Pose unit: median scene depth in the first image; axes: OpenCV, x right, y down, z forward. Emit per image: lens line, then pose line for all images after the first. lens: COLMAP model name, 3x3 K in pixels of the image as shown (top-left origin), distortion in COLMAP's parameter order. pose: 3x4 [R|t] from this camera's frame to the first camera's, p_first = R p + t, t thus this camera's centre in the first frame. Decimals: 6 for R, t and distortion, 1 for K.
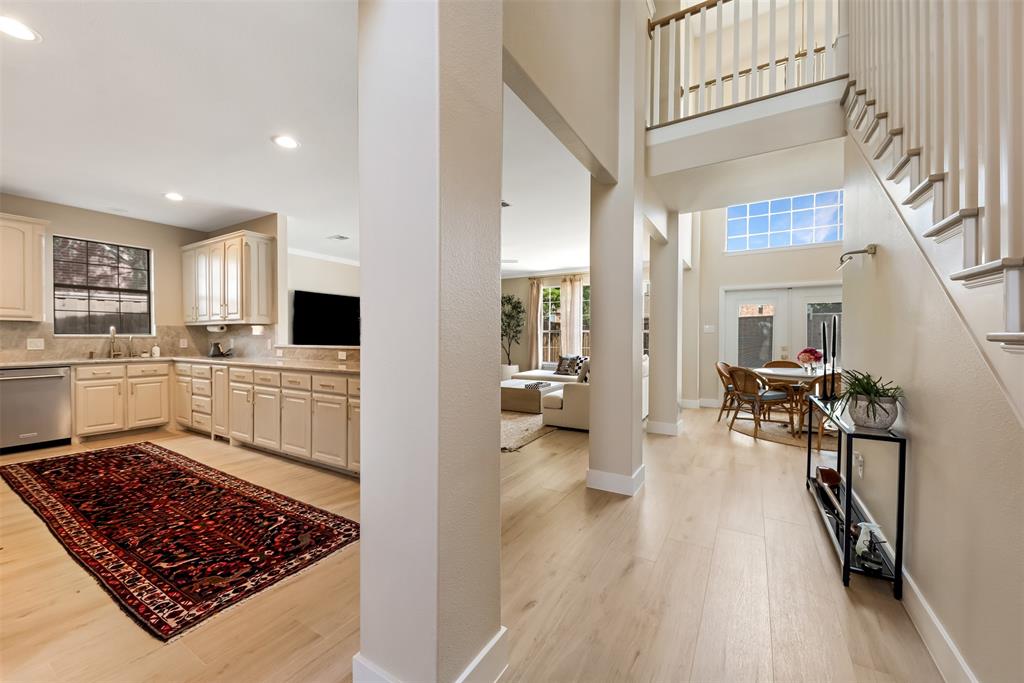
lens RADIAL K [[390.5, 0, 527.9], [0, 390.5, 341.2], [0, 0, 1]] dist [0.002148, -0.004272]
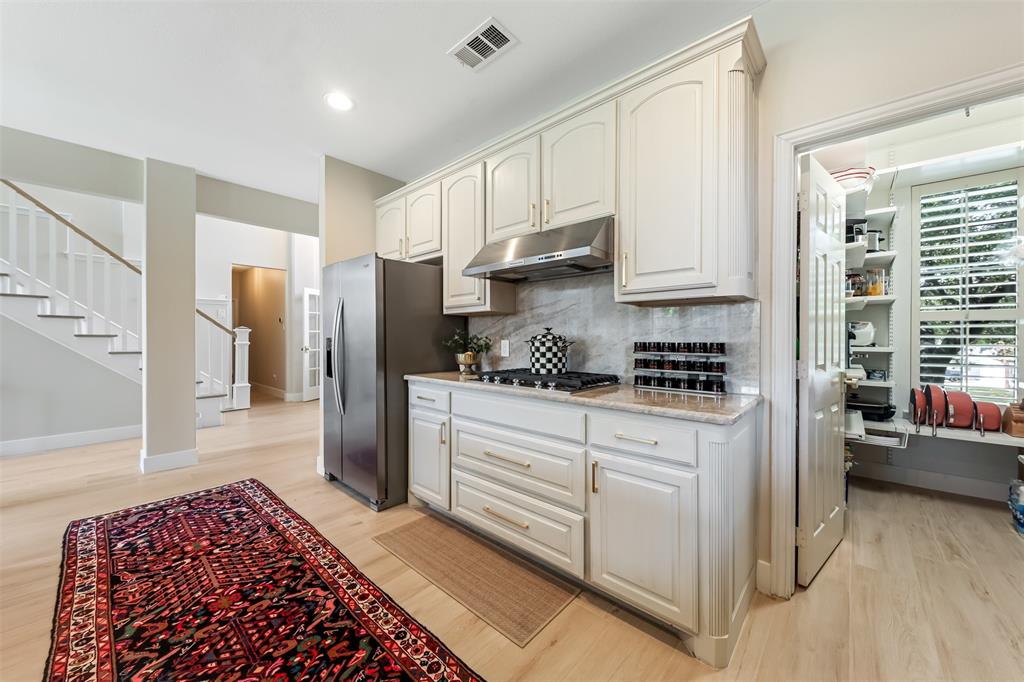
lens RADIAL K [[376.7, 0, 516.7], [0, 376.7, 333.0], [0, 0, 1]] dist [0.007828, -0.004755]
pose [[-0.978925, -0.002392, 0.204207, -1.020239], [-0.001039, 0.999977, 0.006733, -0.016475], [-0.204218, 0.006379, -0.978905, 1.001836]]
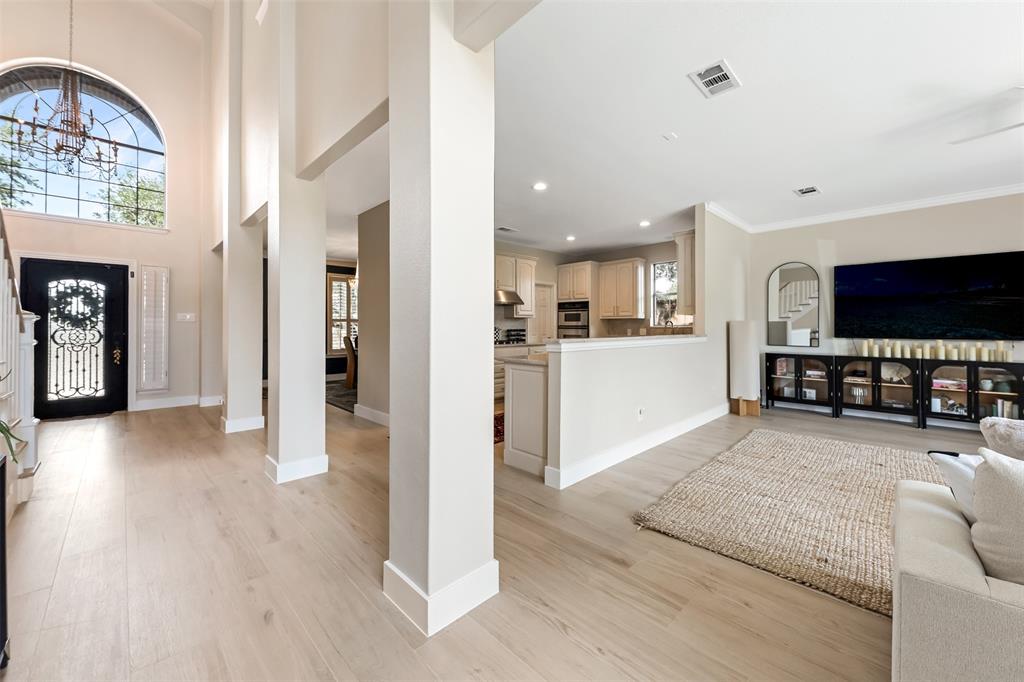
lens RADIAL K [[390.5, 0, 515.6], [0, 390.5, 329.2], [0, 0, 1]] dist [0.002148, -0.004272]
pose [[-0.270950, 0.004420, -0.962583, 0.542166], [-0.004284, 0.999974, 0.005798, -0.010904], [0.962584, 0.005695, -0.270924, 0.968316]]
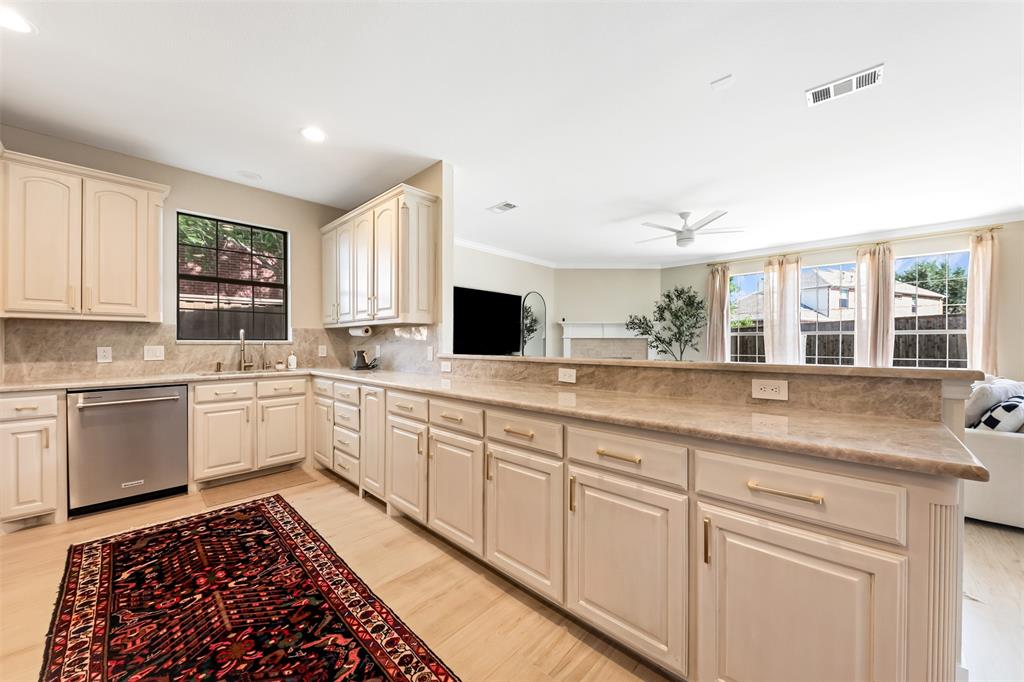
lens RADIAL K [[376.7, 0, 519.5], [0, 376.7, 342.1], [0, 0, 1]] dist [0.007828, -0.004755]
pose [[0.973618, -0.001754, -0.228177, -0.424132], [-0.000443, 0.999954, -0.009576, -0.007028], [0.228184, 0.009425, 0.973572, 0.461698]]
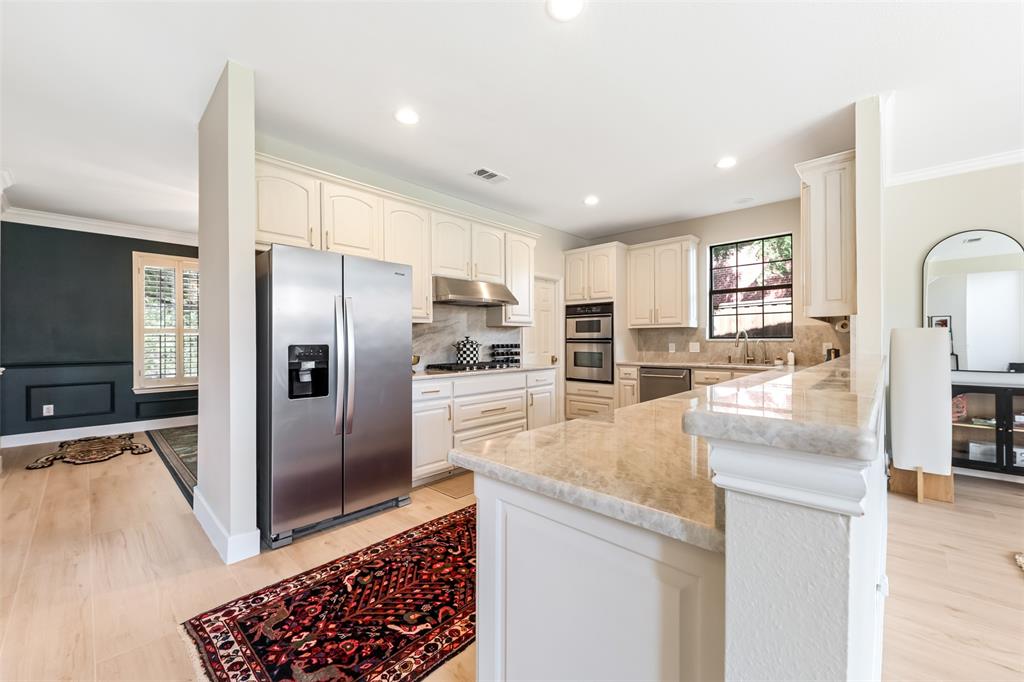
lens RADIAL K [[399.9, 0, 515.9], [0, 399.9, 341.3], [0, 0, 1]] dist [0.000764, -0.001526]
pose [[-0.229674, -0.001517, -0.973266, -0.019082], [-0.001935, 0.999998, -0.001102, -0.008351], [0.973266, 0.001631, -0.229676, 0.794036]]
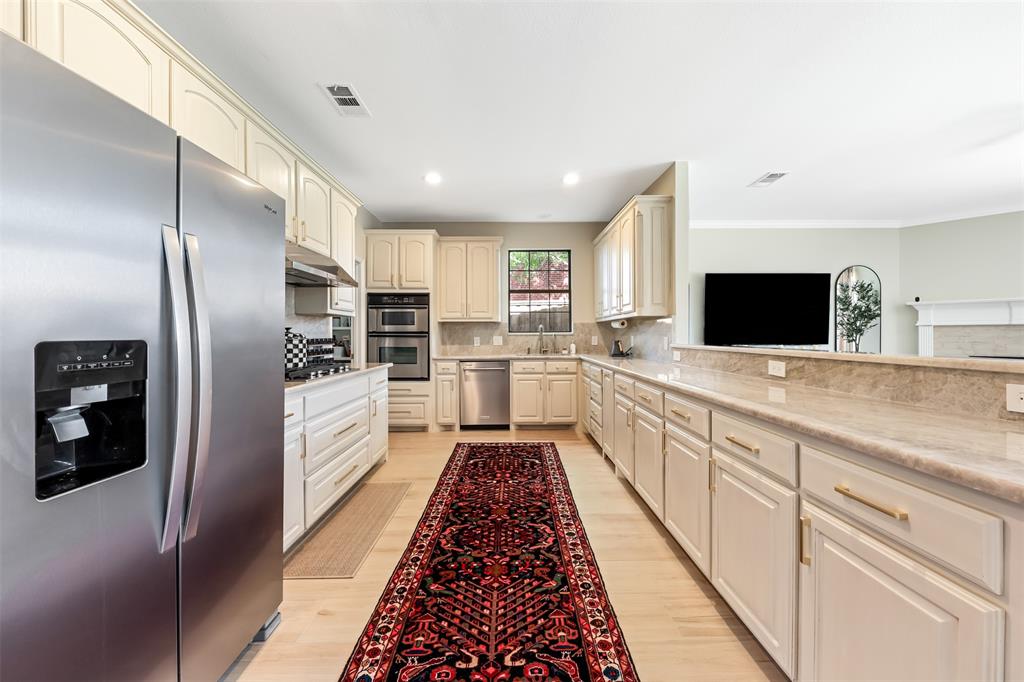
lens RADIAL K [[376.7, 0, 510.8], [0, 376.7, 335.5], [0, 0, 1]] dist [0.007828, -0.004755]
pose [[0.501798, -0.002313, -0.864982, -0.226744], [-0.000811, 0.999995, -0.003145, -0.005583], [0.864984, 0.002280, 0.501794, 0.455413]]
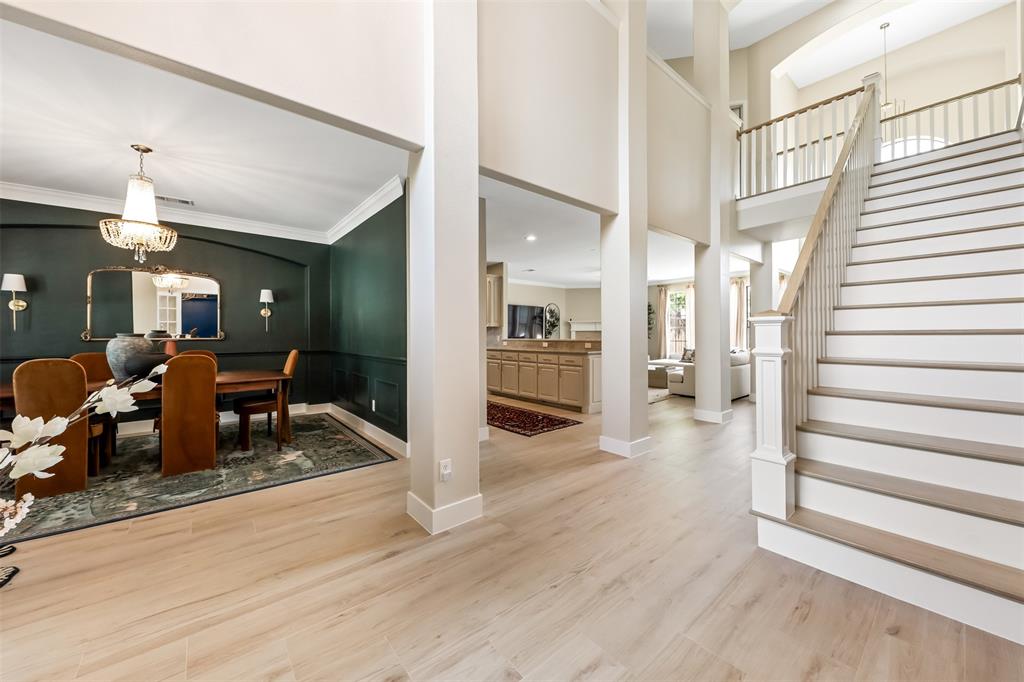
lens RADIAL K [[376.7, 0, 525.9], [0, 376.7, 330.9], [0, 0, 1]] dist [0.007828, -0.004755]
pose [[0.944845, -0.009808, -0.327371, -0.003981], [0.004723, 0.999856, -0.016322, 0.002473], [0.327484, 0.013876, 0.944755, -0.632701]]
